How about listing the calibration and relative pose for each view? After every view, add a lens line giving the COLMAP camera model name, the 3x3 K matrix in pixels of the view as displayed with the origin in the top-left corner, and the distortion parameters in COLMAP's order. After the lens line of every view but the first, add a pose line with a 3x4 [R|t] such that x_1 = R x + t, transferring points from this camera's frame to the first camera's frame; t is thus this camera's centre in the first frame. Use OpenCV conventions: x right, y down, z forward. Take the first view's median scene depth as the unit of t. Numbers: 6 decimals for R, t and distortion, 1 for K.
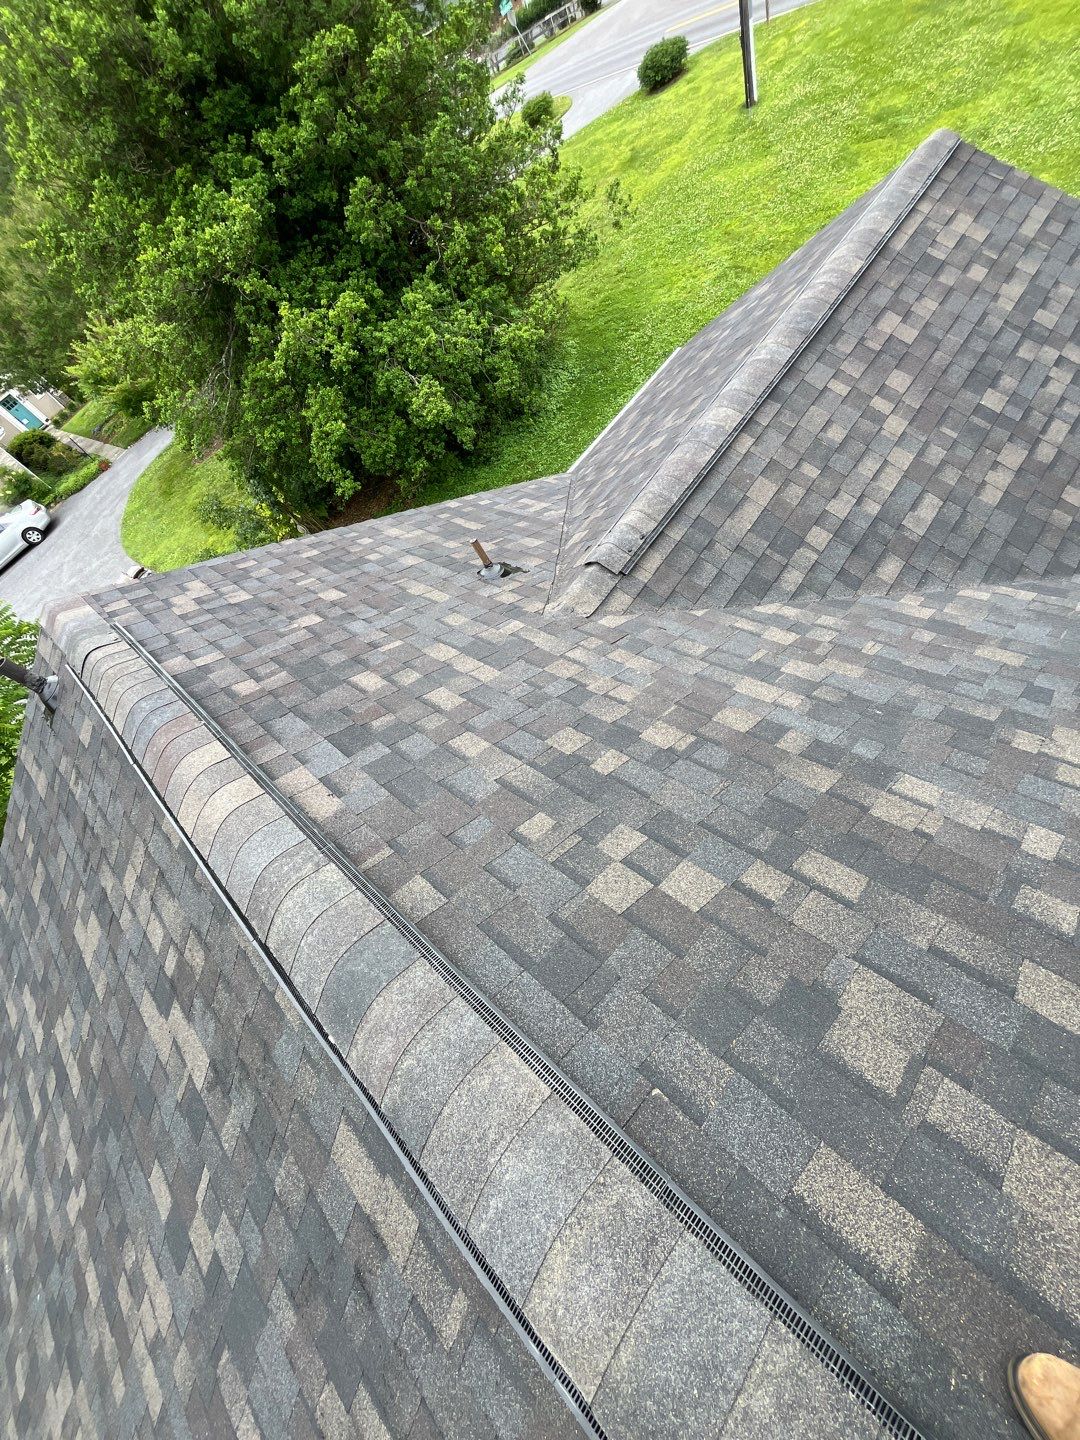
lens RADIAL K [[584.8, 0, 537.1], [0, 584.8, 712.1], [0, 0, 1]] dist [-0.002414, 0.000413]
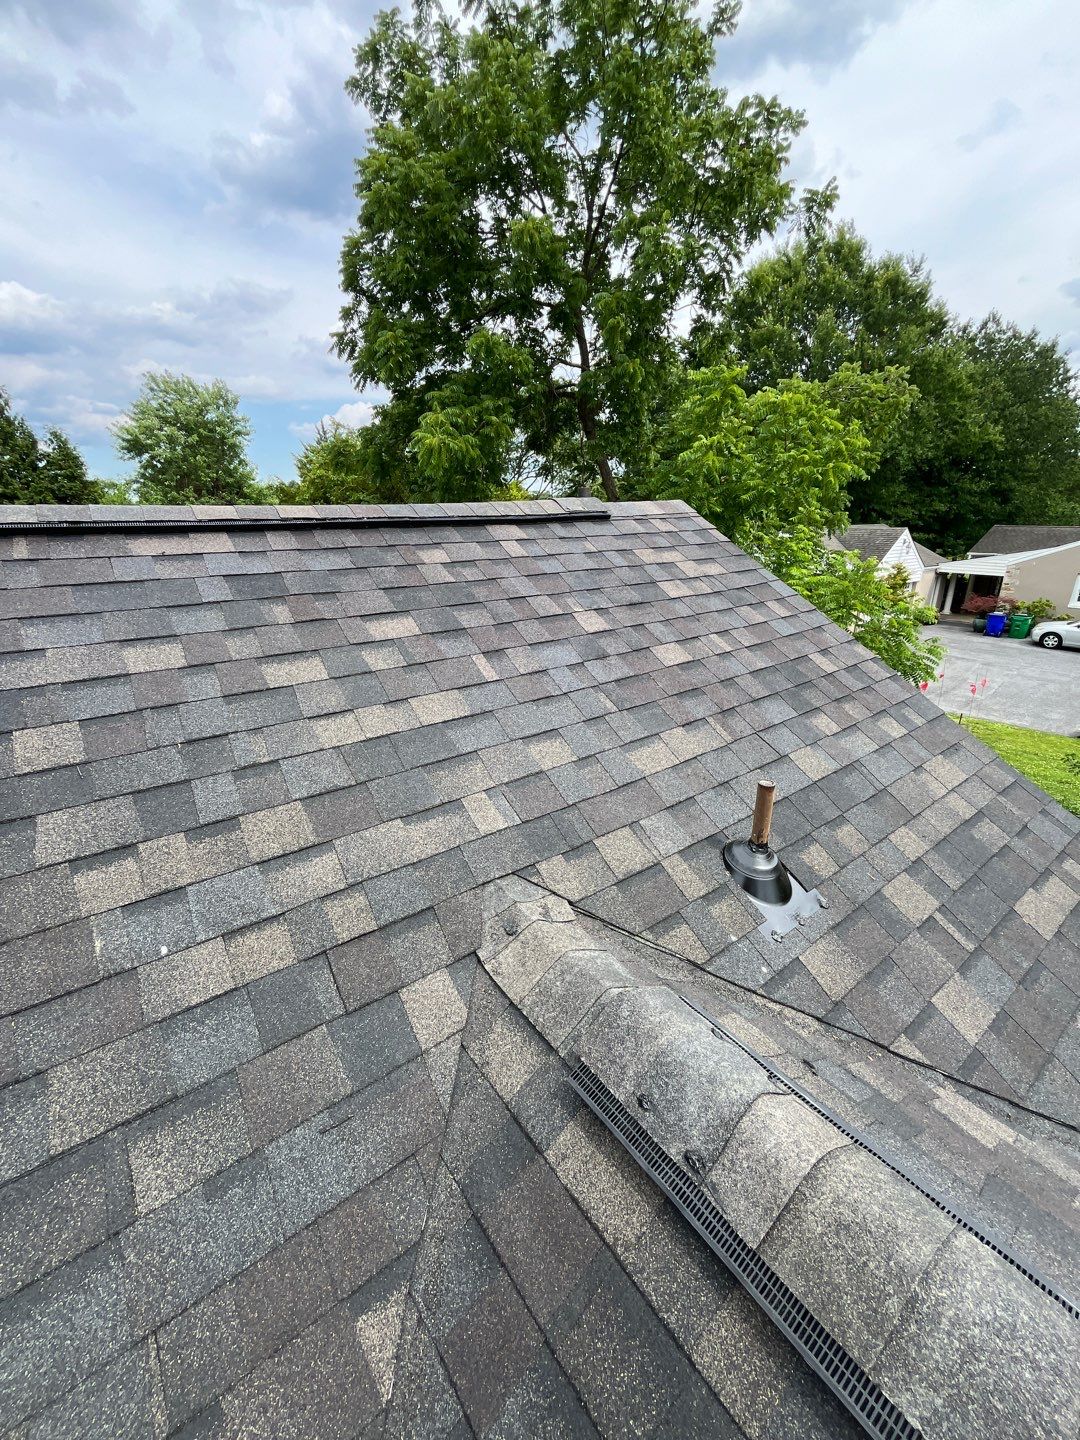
lens RADIAL K [[584.8, 0, 543.2], [0, 584.8, 716.3], [0, 0, 1]] dist [-0.002414, 0.000413]
pose [[-0.201769, 0.663009, -0.720908, 0.298421], [-0.749372, 0.369440, 0.549504, -0.559237], [0.630659, 0.651102, 0.422299, 0.823980]]
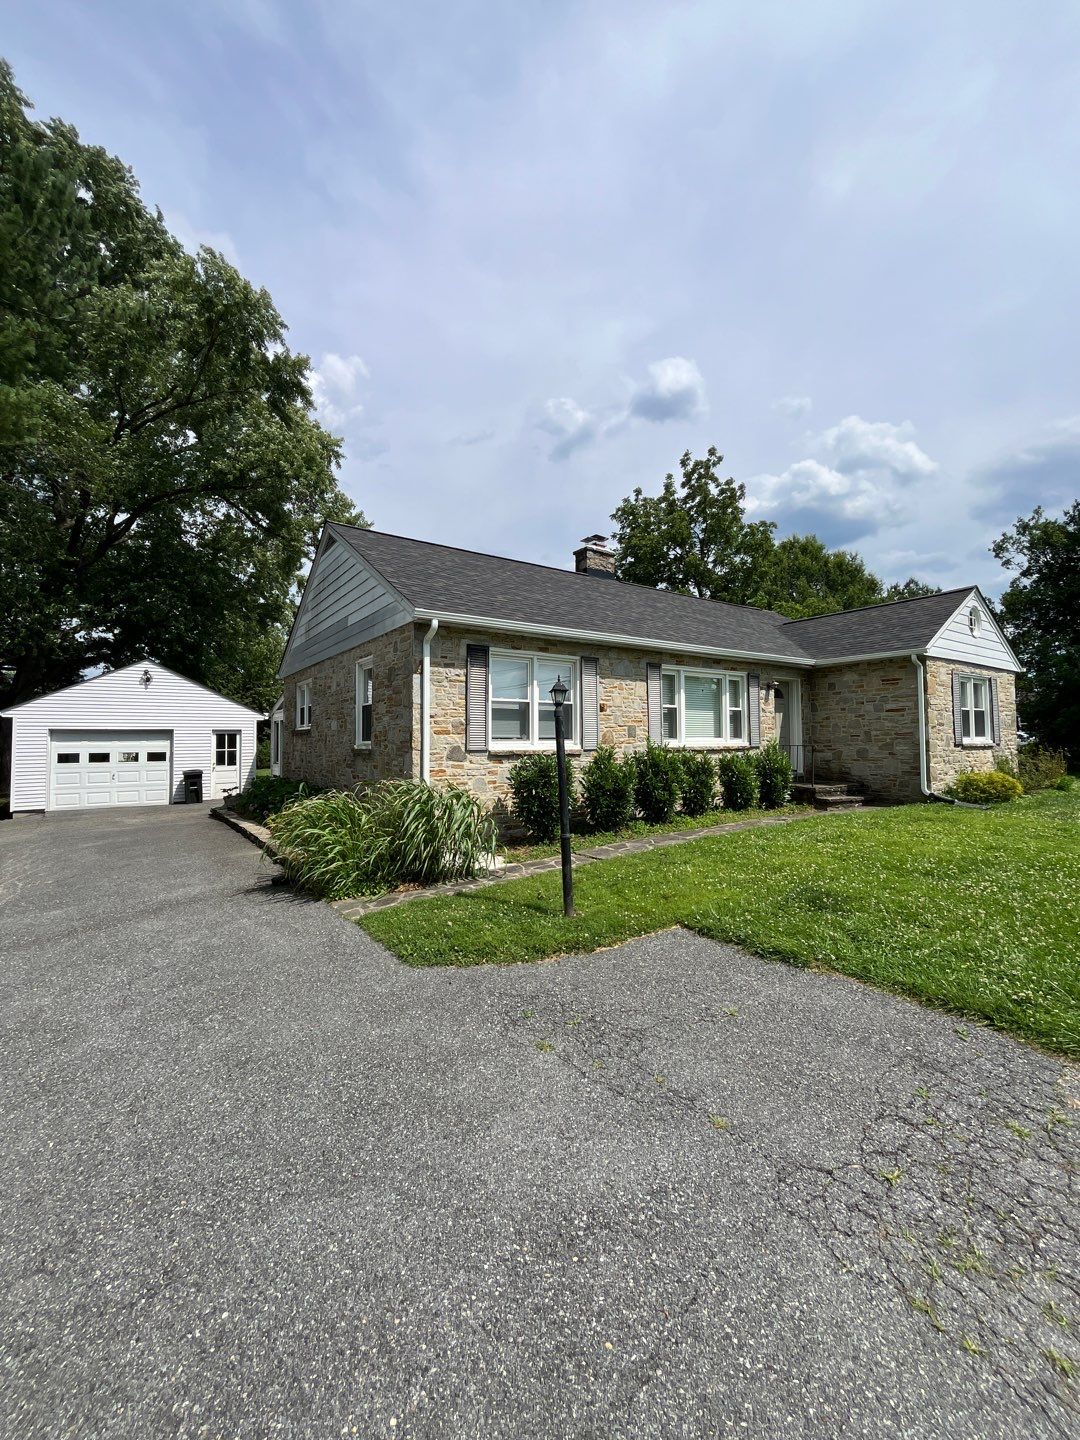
lens RADIAL K [[584.8, 0, 536.1], [0, 584.8, 723.0], [0, 0, 1]] dist [-0.002414, 0.000413]
pose [[-0.236422, 0.358505, -0.903094, 6.194289], [-0.733892, 0.543247, 0.407781, -0.254660], [0.636795, 0.759182, 0.134668, -0.448977]]
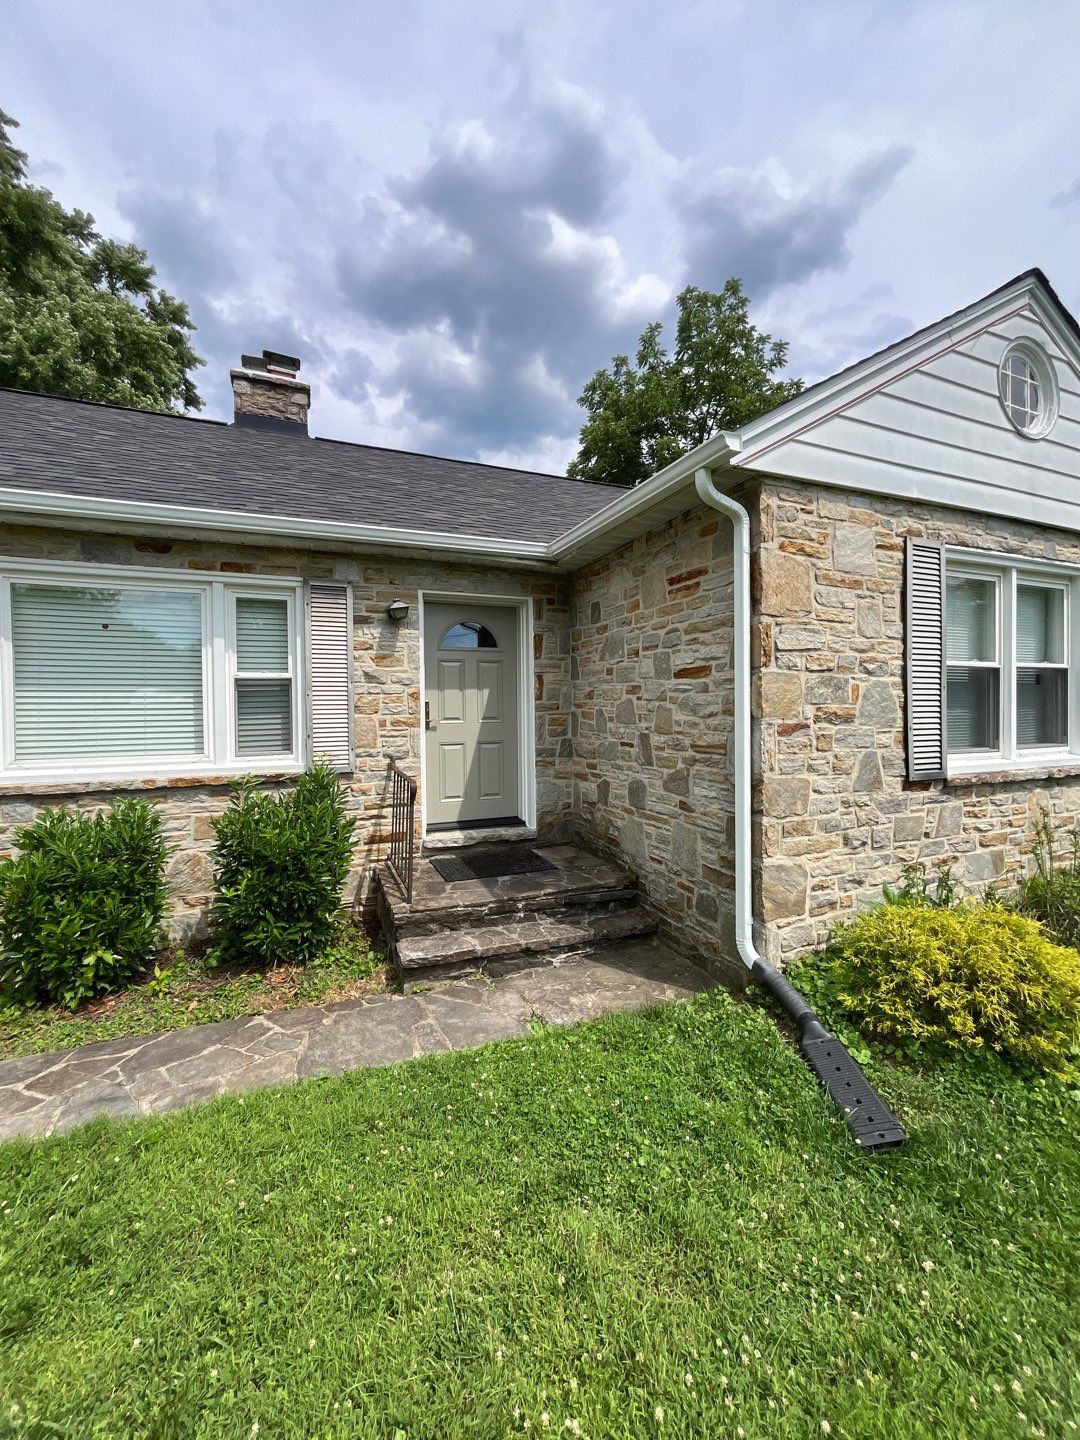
lens RADIAL K [[584.8, 0, 538.2], [0, 584.8, 719.4], [0, 0, 1]] dist [-0.002414, 0.000413]
pose [[-0.416094, 0.404711, -0.814294, 3.107153], [-0.626478, 0.521475, 0.579300, -0.964180], [0.659083, 0.751181, 0.036560, 1.446854]]
